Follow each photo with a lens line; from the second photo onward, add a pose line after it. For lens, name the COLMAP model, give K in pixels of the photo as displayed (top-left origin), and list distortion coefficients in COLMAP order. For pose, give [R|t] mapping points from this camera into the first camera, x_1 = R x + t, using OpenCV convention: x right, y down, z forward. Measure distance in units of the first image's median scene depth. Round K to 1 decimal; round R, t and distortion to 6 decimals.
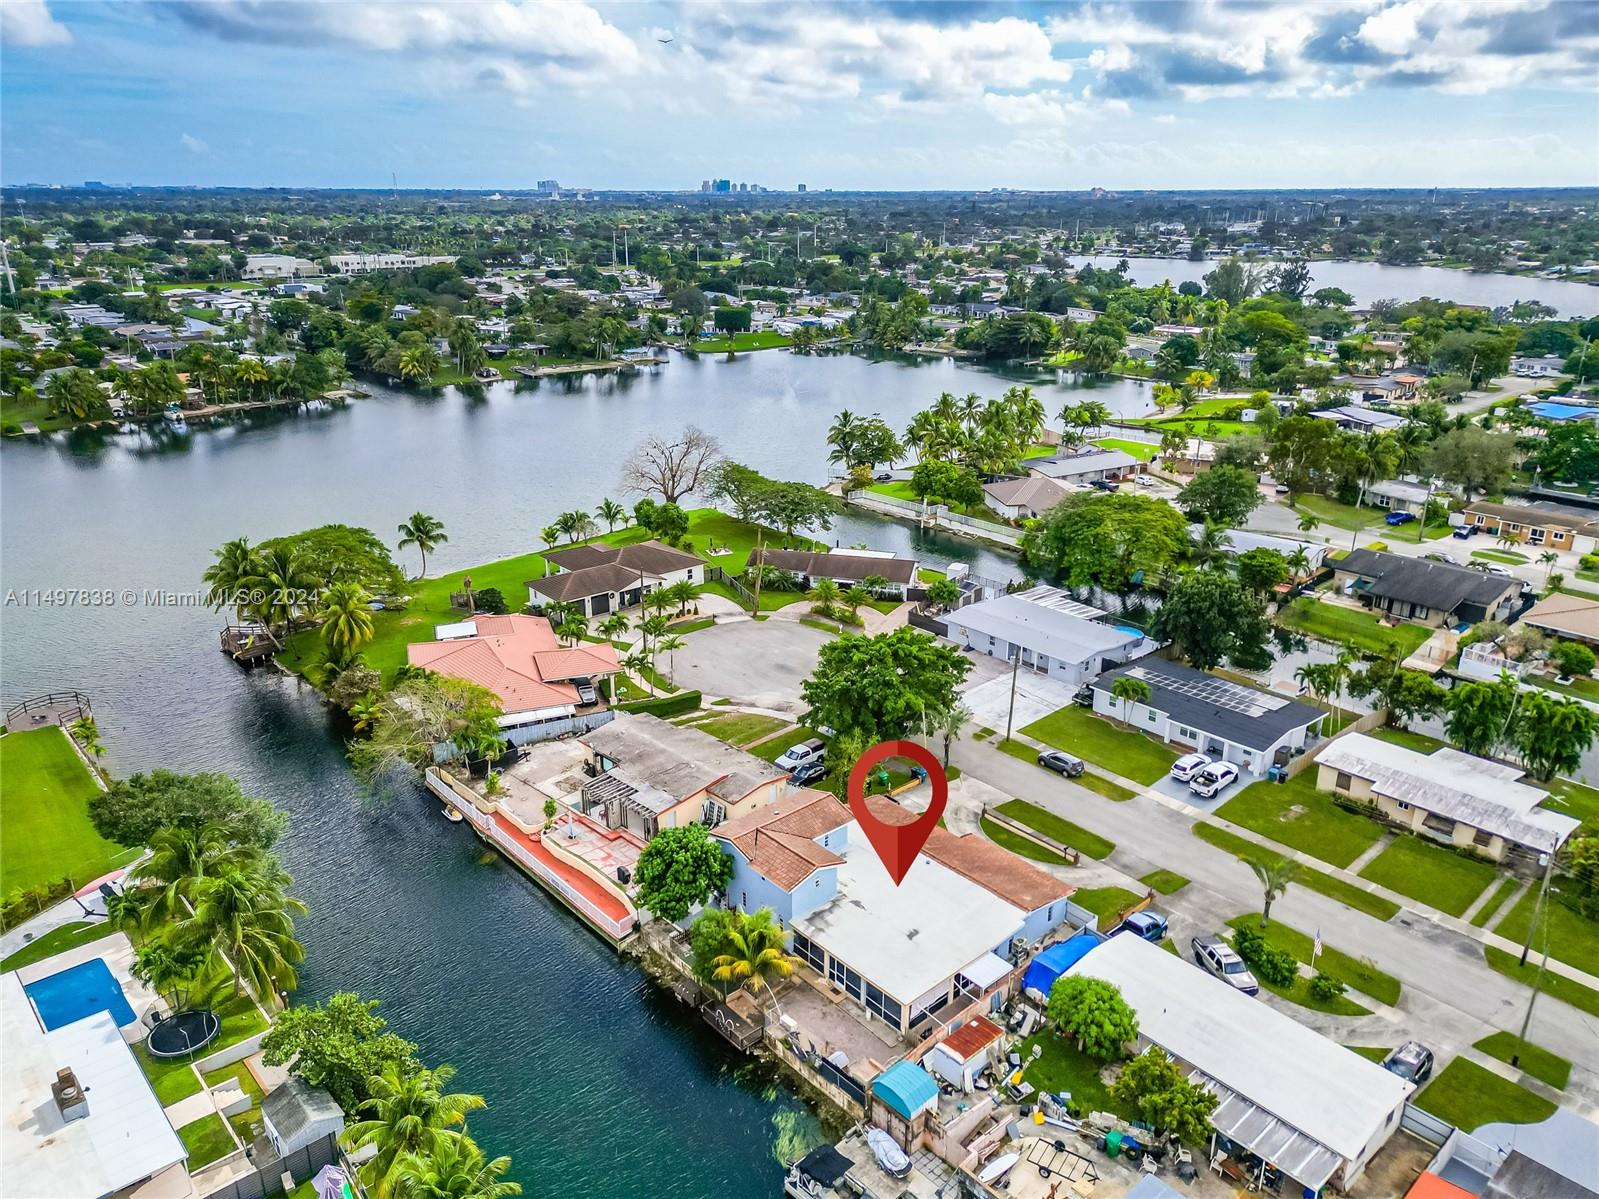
lens RADIAL K [[1136.2, 0, 804.5], [0, 1136.2, 605.0], [0, 0, 1]] dist [0.064339, -0.007482]
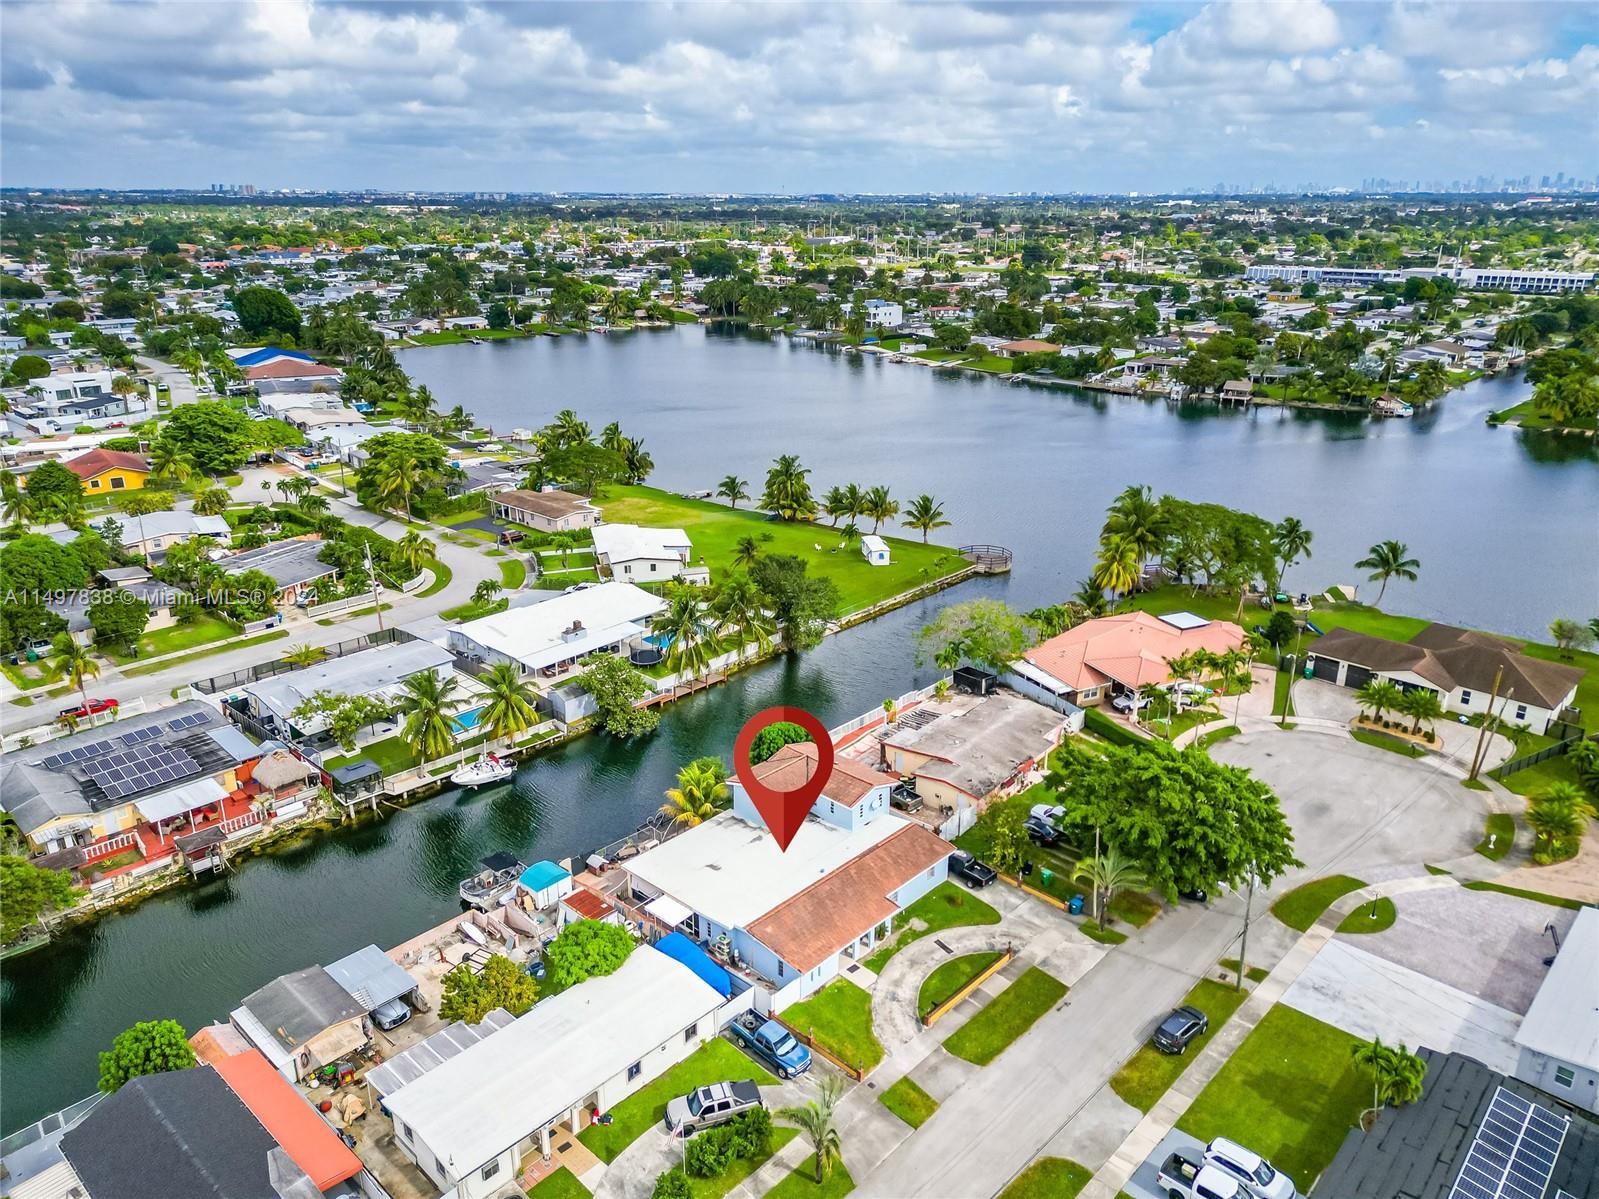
lens RADIAL K [[1136.2, 0, 810.0], [0, 1136.2, 594.3], [0, 0, 1]] dist [0.064339, -0.007482]
pose [[0.095877, 0.330961, -0.938761, 0.849140], [-0.343791, 0.896079, 0.280801, -0.235888], [0.934139, 0.295815, 0.199695, 0.636159]]
